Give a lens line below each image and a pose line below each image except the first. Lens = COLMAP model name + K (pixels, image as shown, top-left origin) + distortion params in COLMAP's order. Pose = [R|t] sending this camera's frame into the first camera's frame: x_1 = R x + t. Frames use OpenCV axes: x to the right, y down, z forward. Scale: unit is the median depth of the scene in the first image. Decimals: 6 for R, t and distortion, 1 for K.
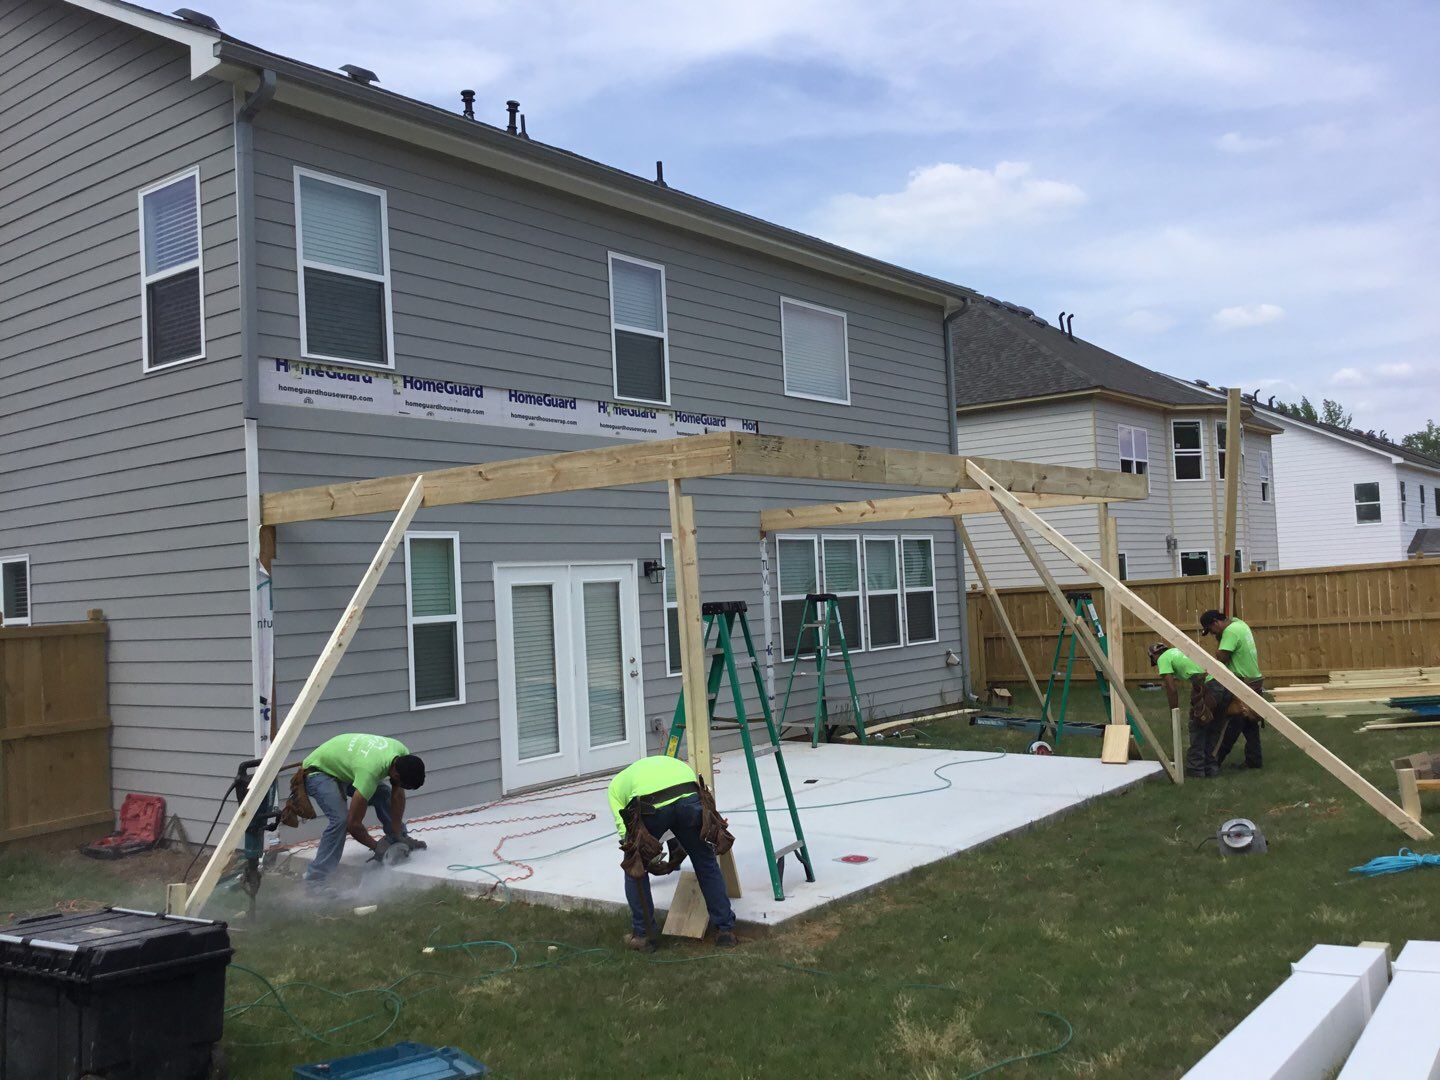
lens RADIAL K [[1292.7, 0, 711.2], [0, 1292.7, 541.4], [0, 0, 1]] dist [0.100602, -0.205886]
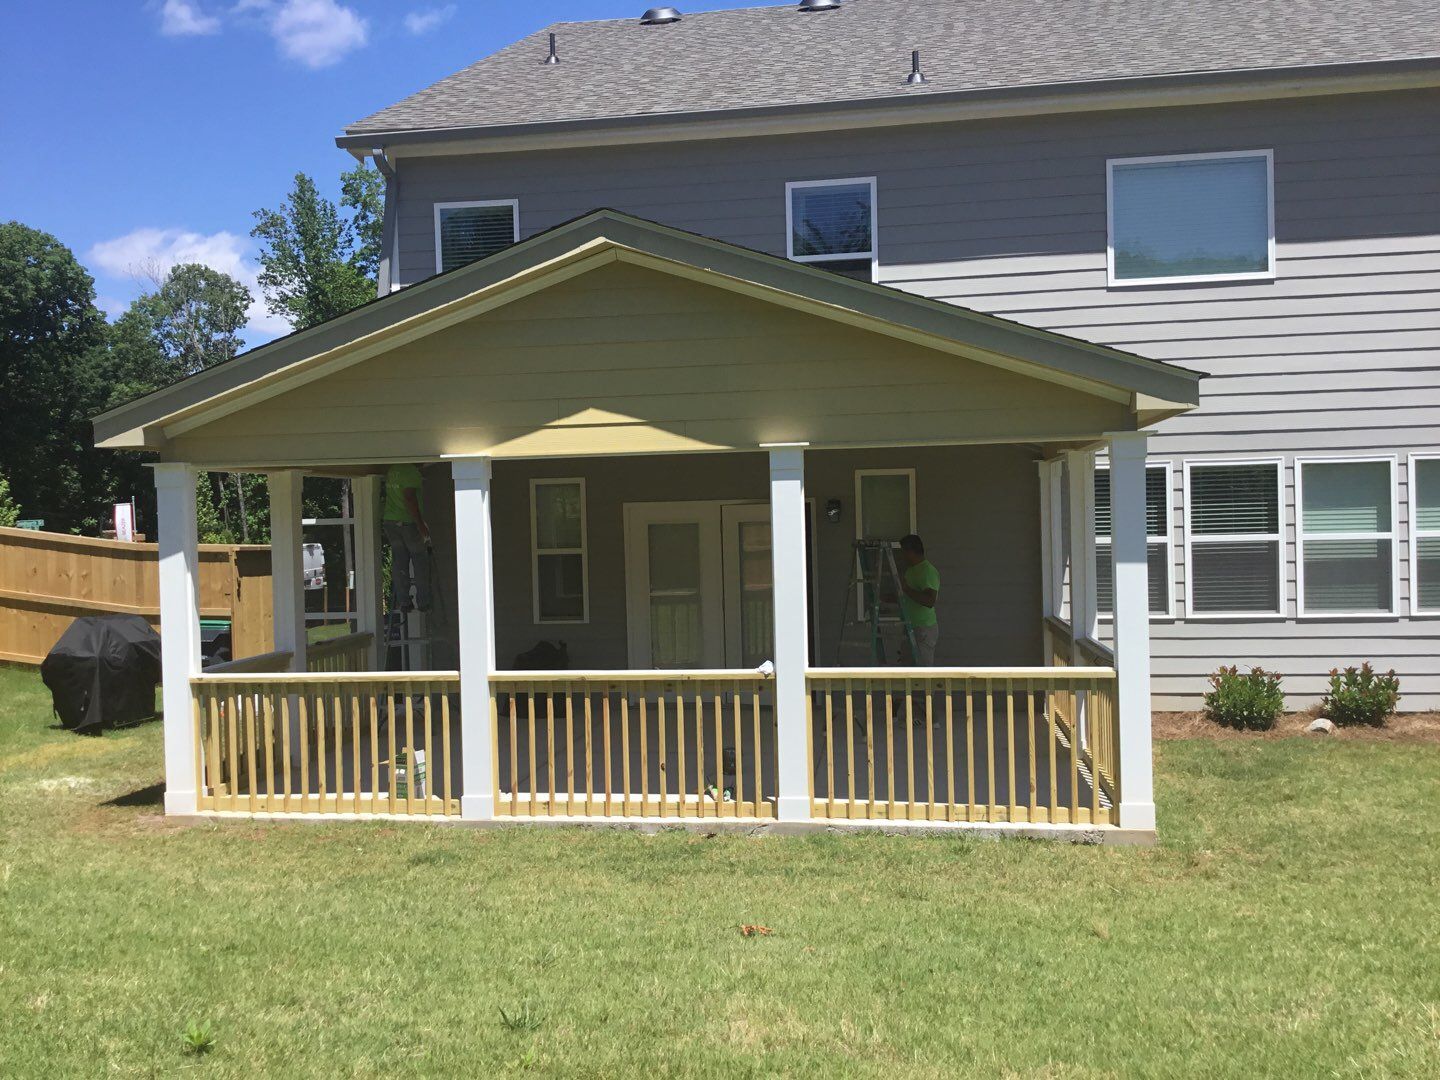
lens RADIAL K [[1292.7, 0, 711.2], [0, 1292.7, 541.4], [0, 0, 1]] dist [0.100602, -0.205886]
pose [[0.478871, 0.050760, -0.876416, 0.918617], [0.032716, 0.996602, 0.075597, -0.035856], [0.877275, -0.064875, 0.475583, 0.558989]]
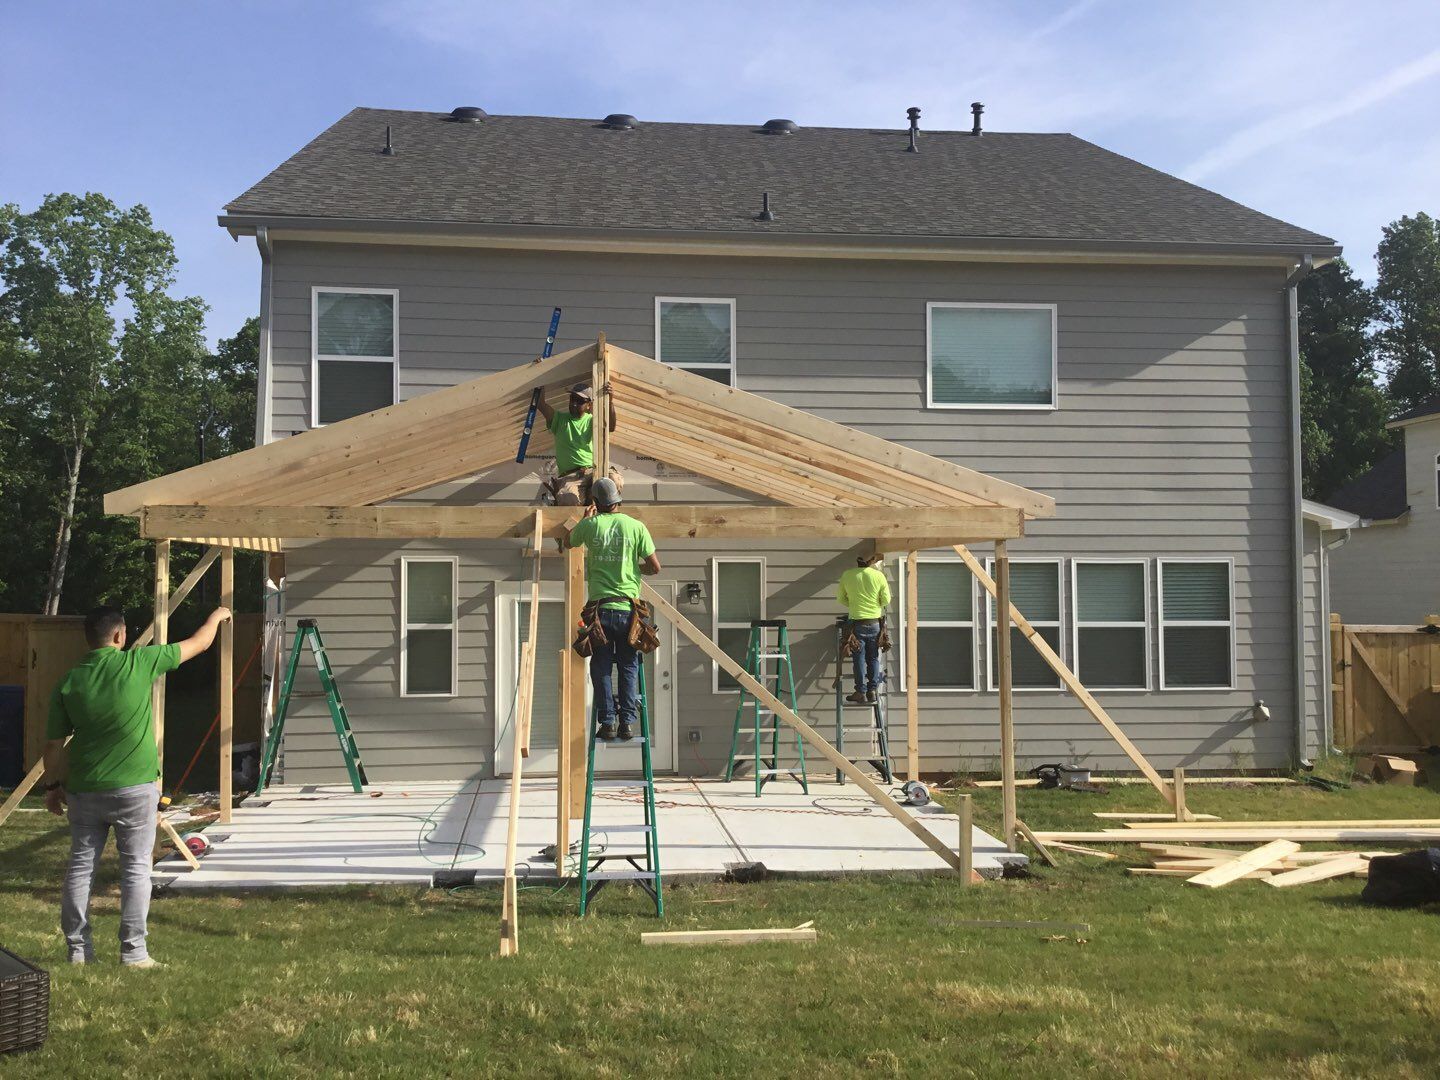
lens RADIAL K [[1298.3, 0, 713.7], [0, 1298.3, 538.1], [0, 0, 1]] dist [0.093472, -0.172372]
pose [[0.691902, 0.017872, -0.721770, 0.891704], [-0.005031, 0.999789, 0.019934, -0.052257], [0.721974, -0.010161, 0.691846, 0.335092]]
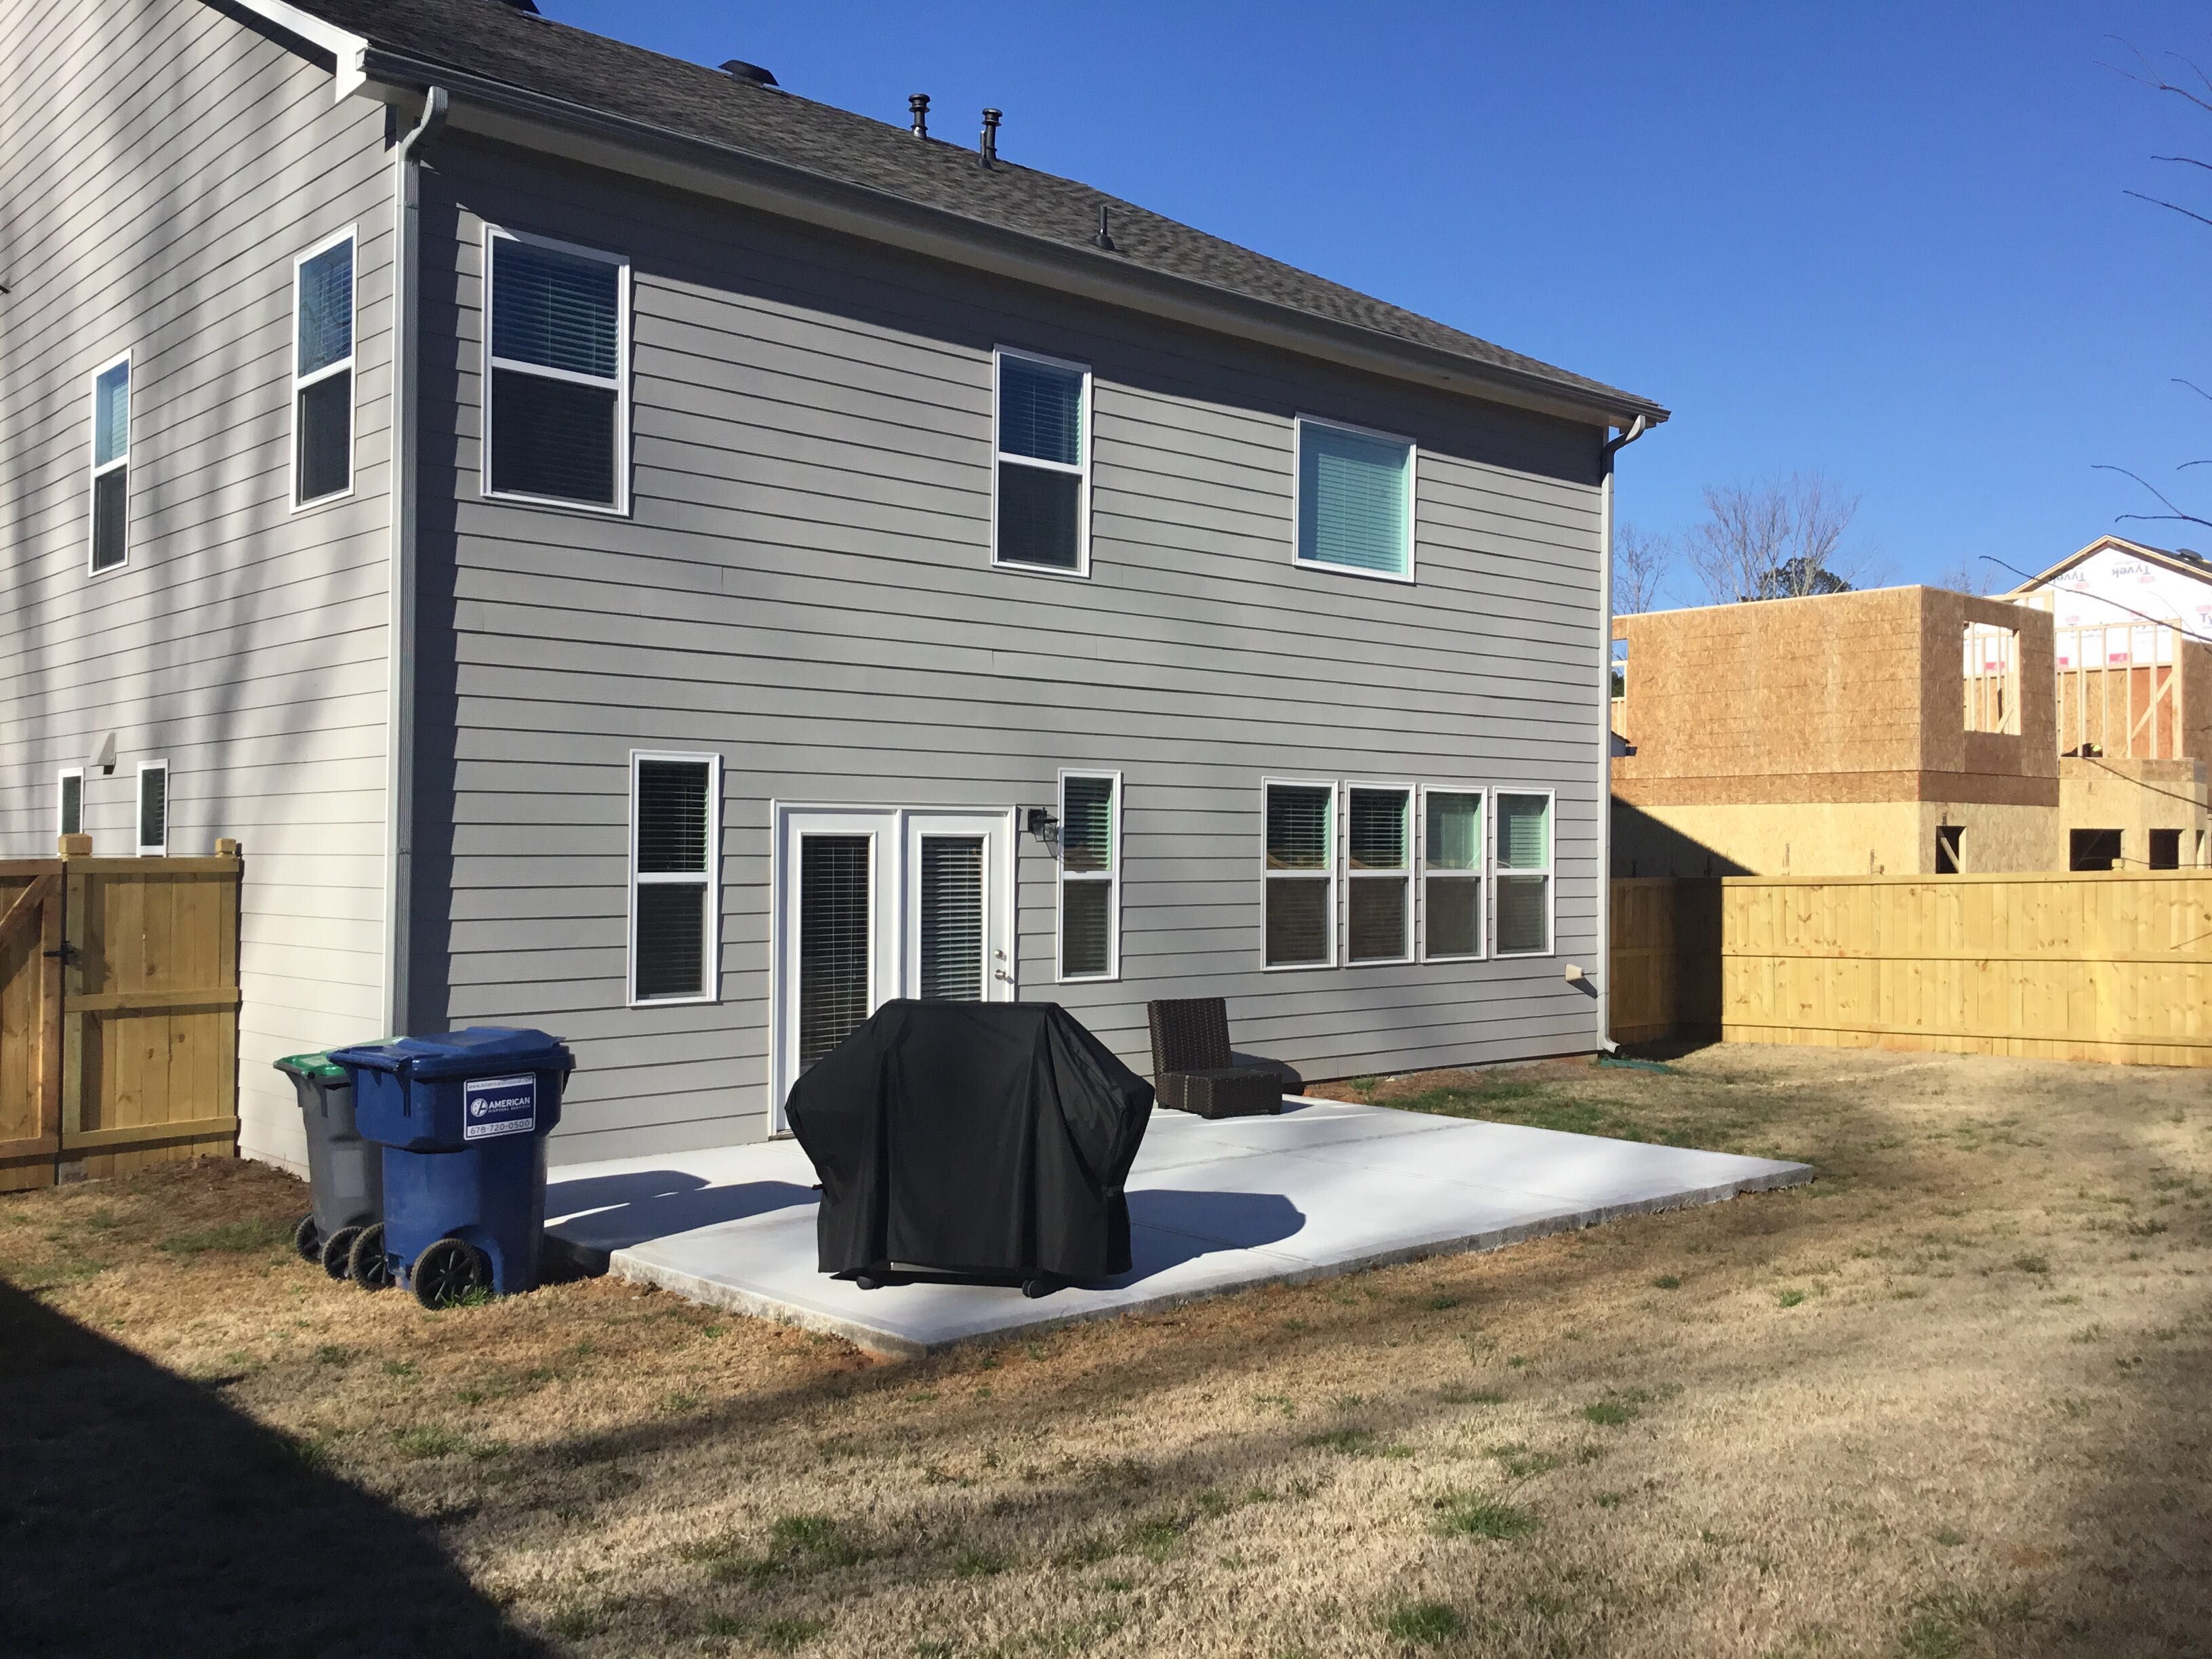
lens RADIAL K [[1994.3, 0, 1096.4], [0, 1994.3, 826.6], [0, 0, 1]] dist [0.093472, -0.172372]
pose [[0.984224, 0.046745, -0.170641, 0.189342], [-0.042602, 0.998704, 0.027862, -0.006579], [0.171722, -0.020152, 0.984939, -0.017142]]
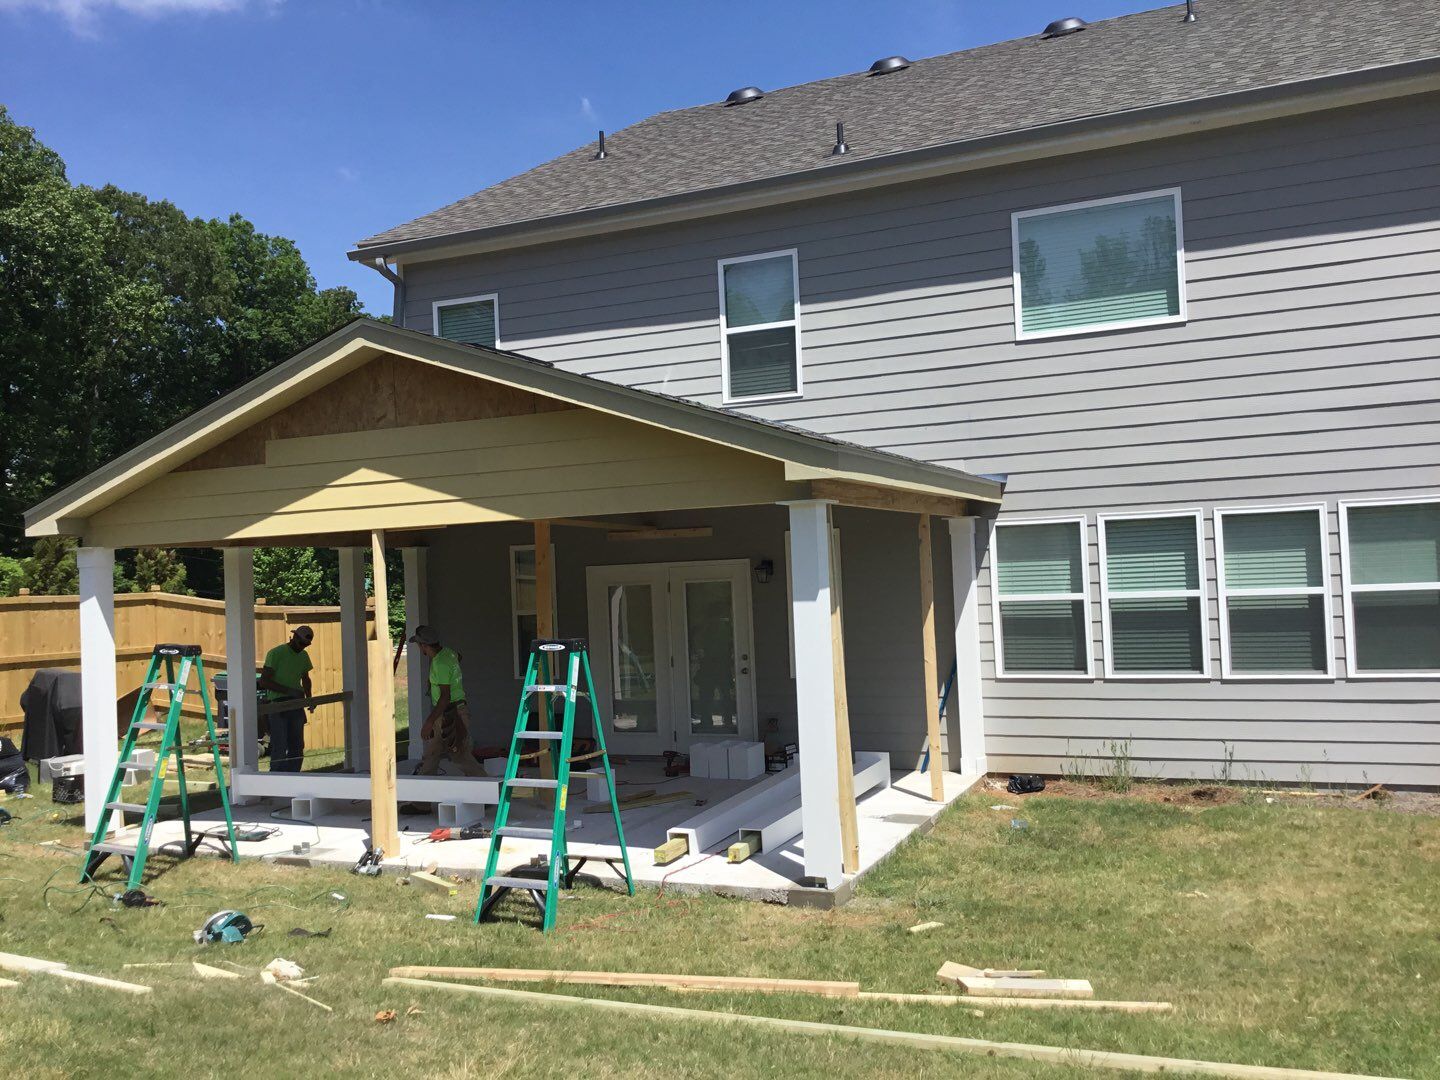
lens RADIAL K [[1298.3, 0, 713.7], [0, 1298.3, 538.1], [0, 0, 1]] dist [0.093472, -0.172372]
pose [[0.223531, 0.007018, -0.974672, 1.112420], [0.063954, 0.997714, 0.021851, -0.031351], [0.972596, -0.067218, 0.222571, 0.901230]]
